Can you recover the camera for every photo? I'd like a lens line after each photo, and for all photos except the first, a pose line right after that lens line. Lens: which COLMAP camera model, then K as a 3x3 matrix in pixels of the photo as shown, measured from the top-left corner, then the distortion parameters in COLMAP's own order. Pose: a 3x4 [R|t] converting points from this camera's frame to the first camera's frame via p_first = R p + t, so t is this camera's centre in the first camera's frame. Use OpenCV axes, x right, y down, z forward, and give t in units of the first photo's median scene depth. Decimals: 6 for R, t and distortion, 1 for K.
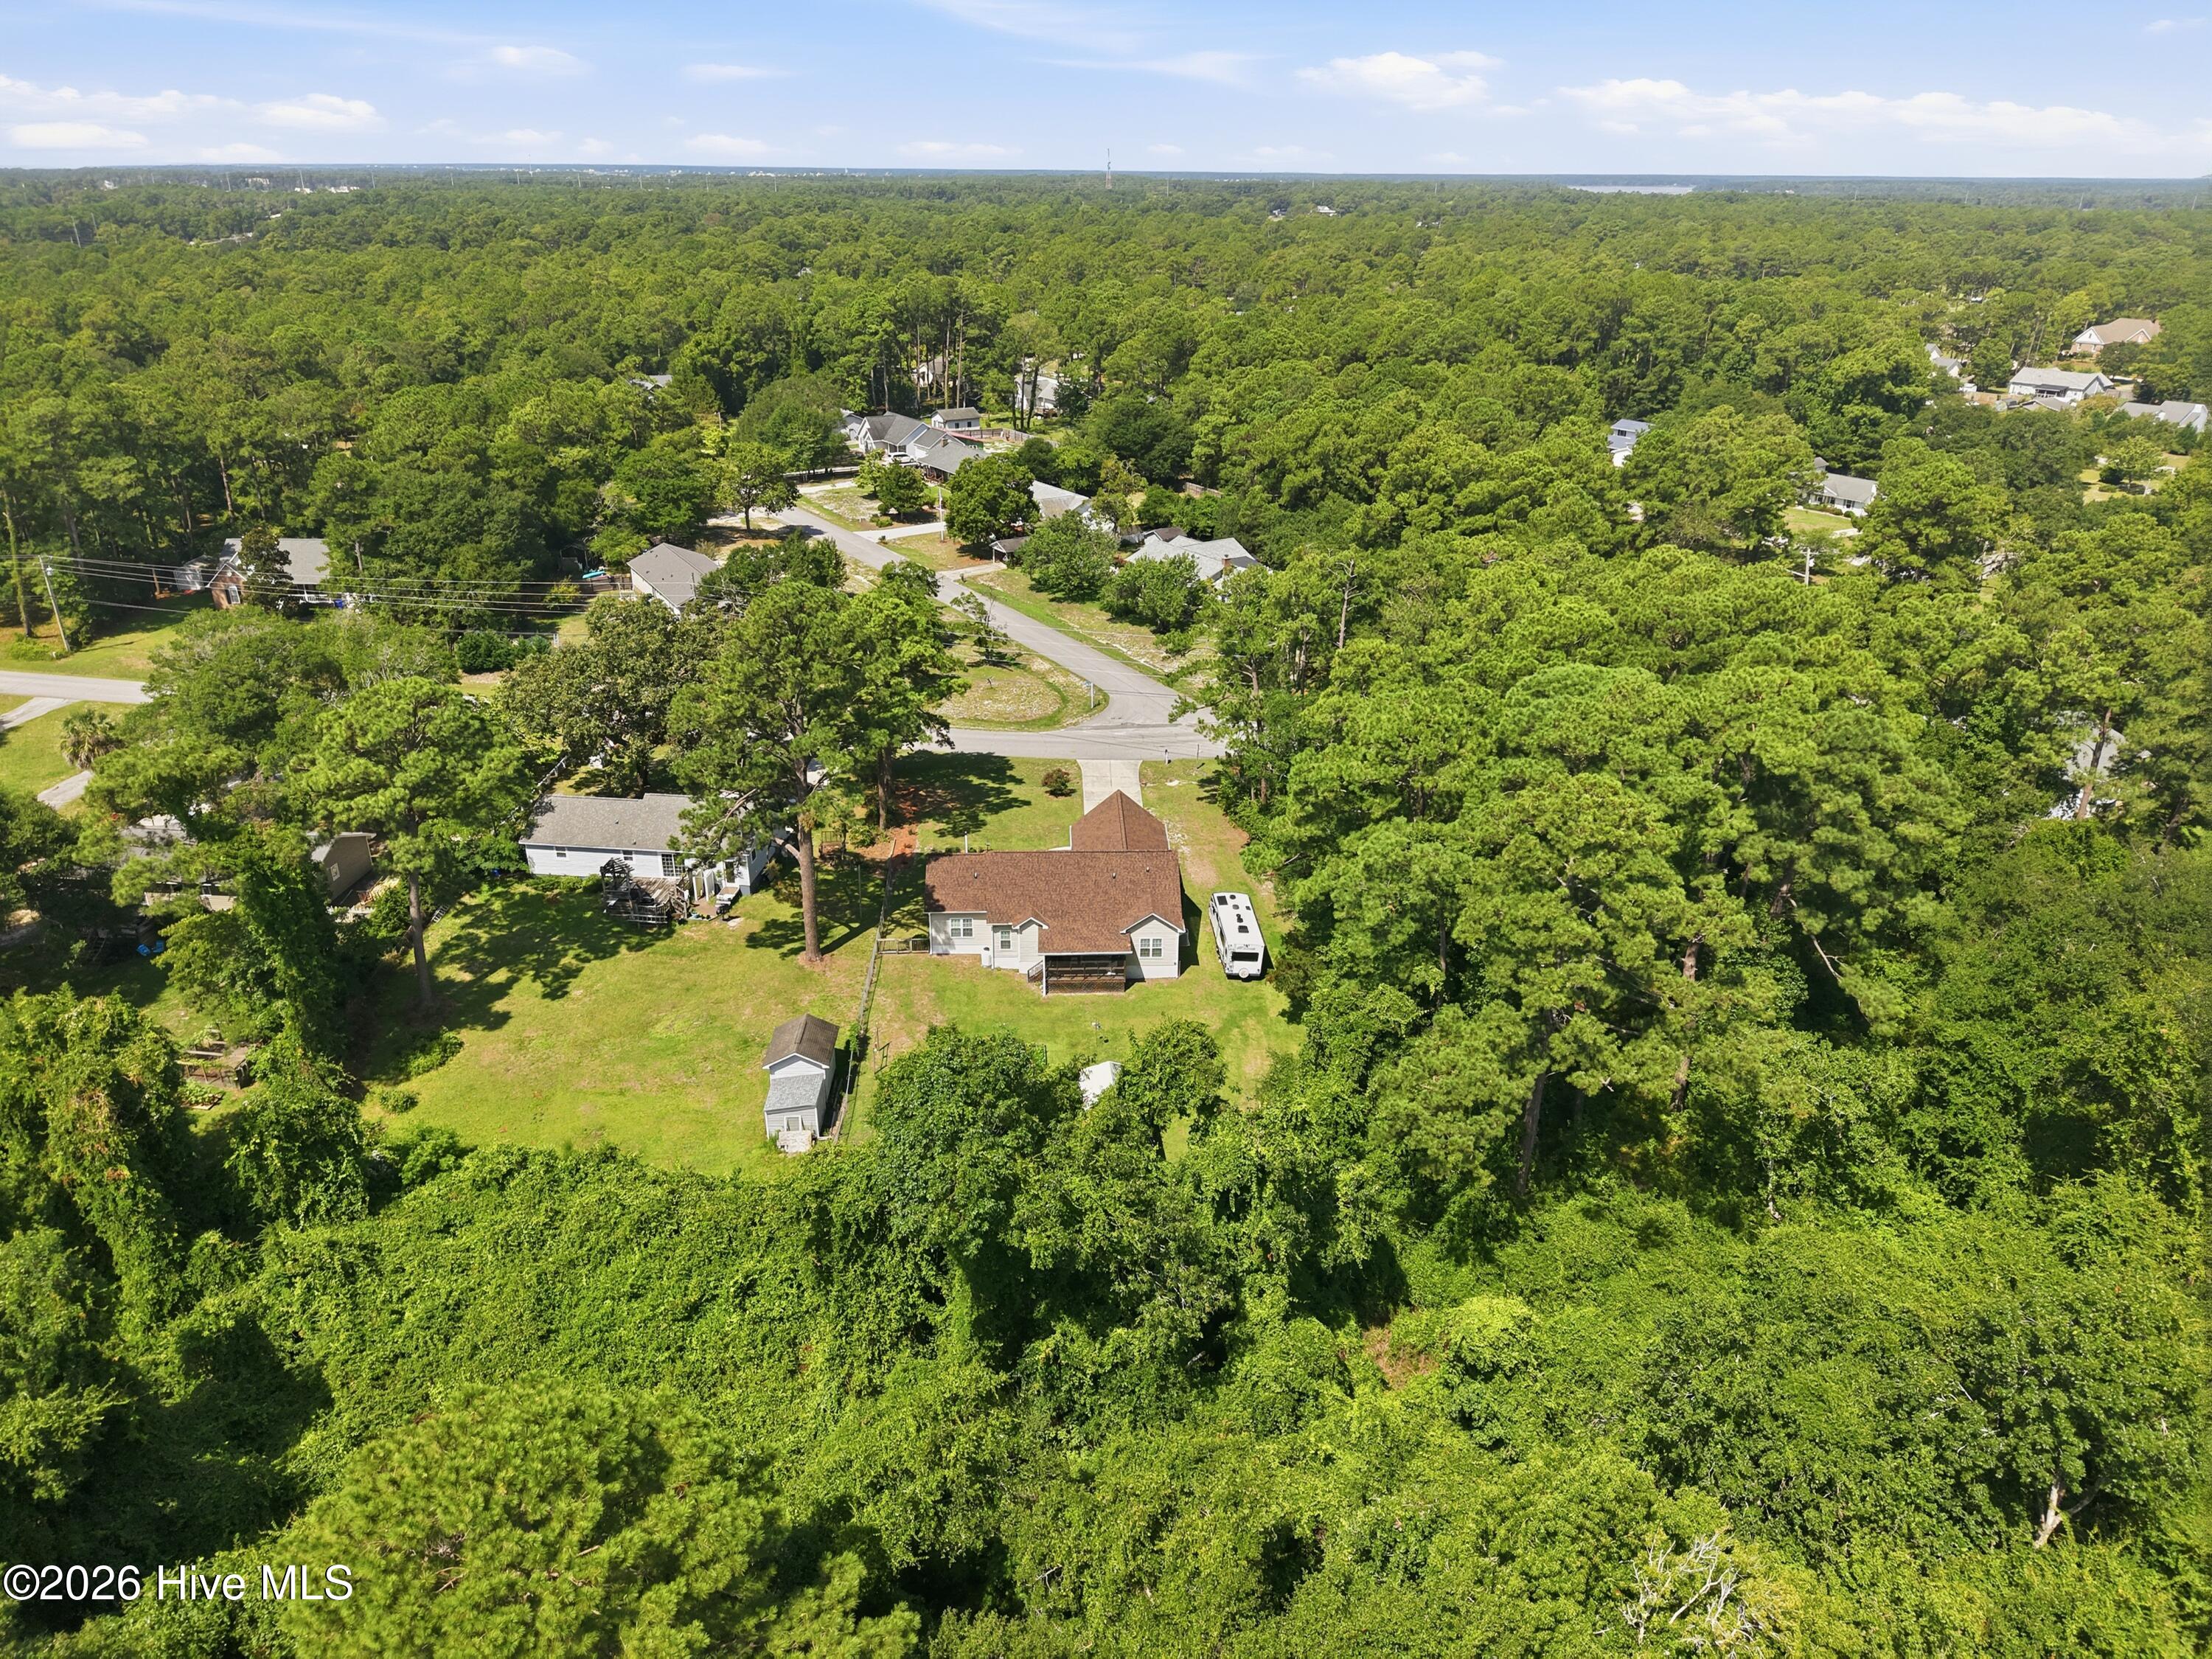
lens RADIAL K [[1474.9, 0, 1114.0], [0, 1474.9, 832.8], [0, 0, 1]] dist [0.037624, -0.038226]
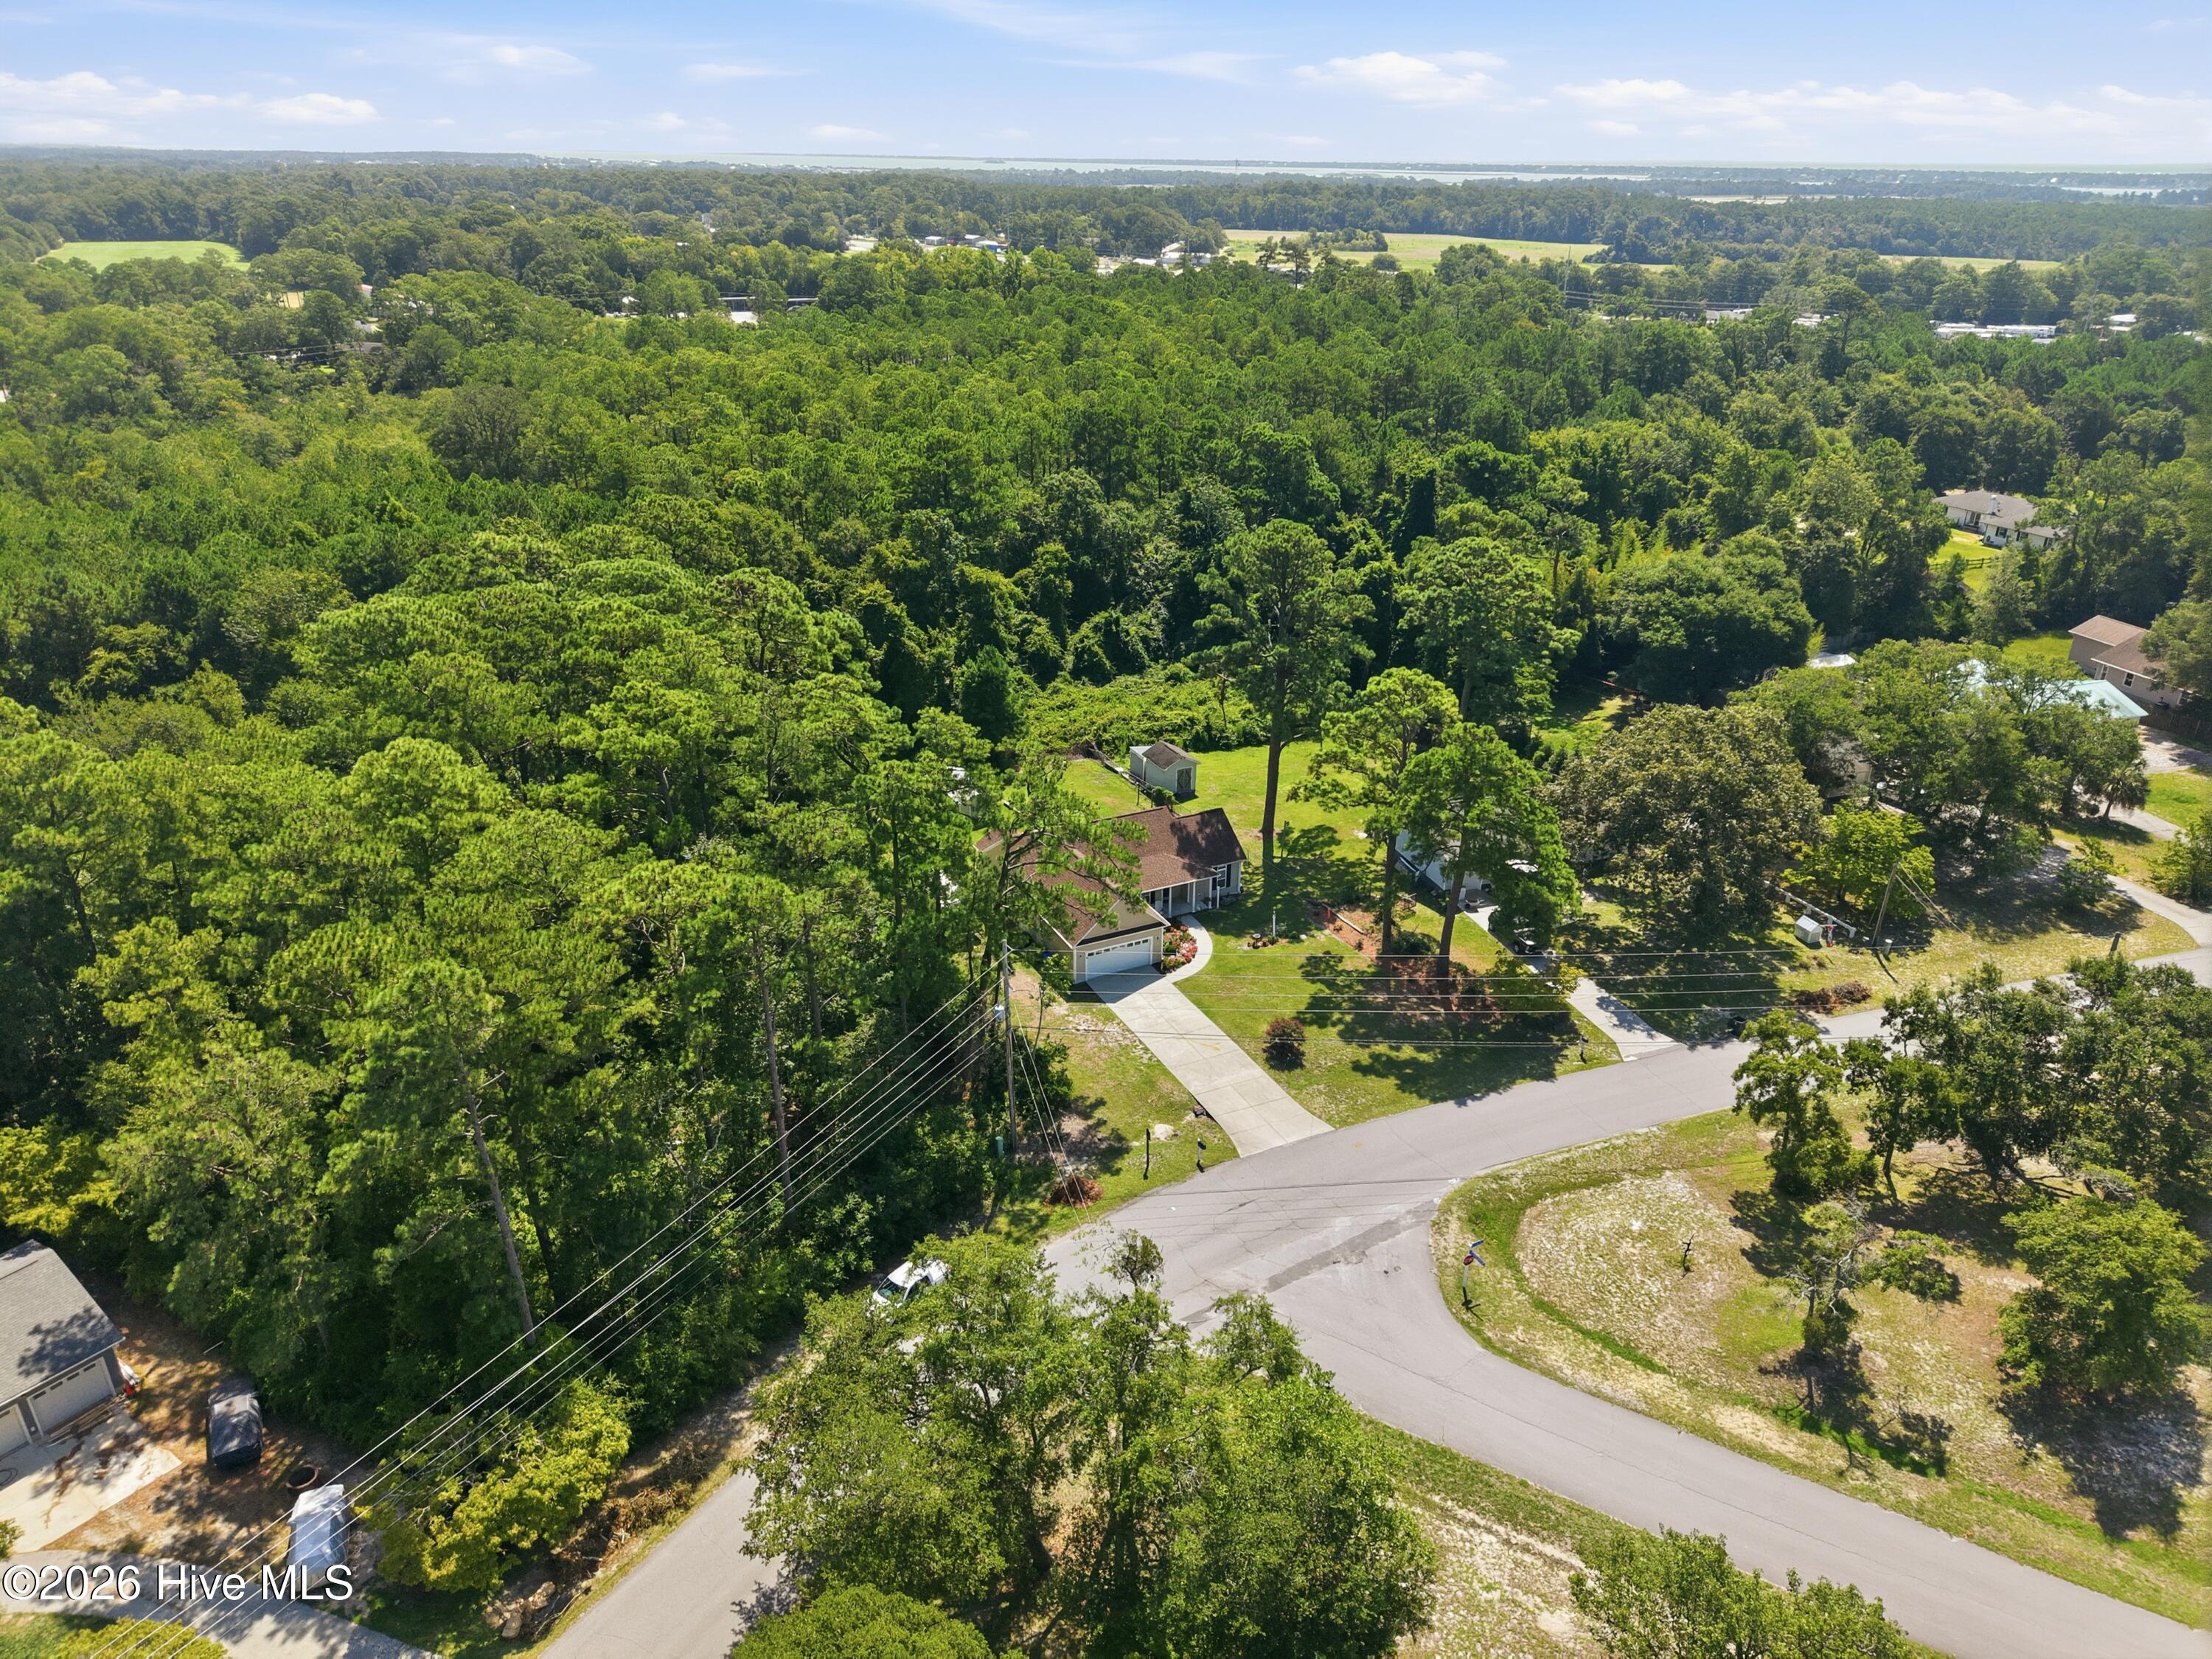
lens RADIAL K [[1474.9, 0, 1114.0], [0, 1474.9, 832.8], [0, 0, 1]] dist [0.037624, -0.038226]
pose [[-0.910430, 0.145910, -0.387076, 0.349378], [-0.195737, 0.672389, 0.713848, -0.694030], [0.364424, 0.725674, -0.583603, 1.540975]]
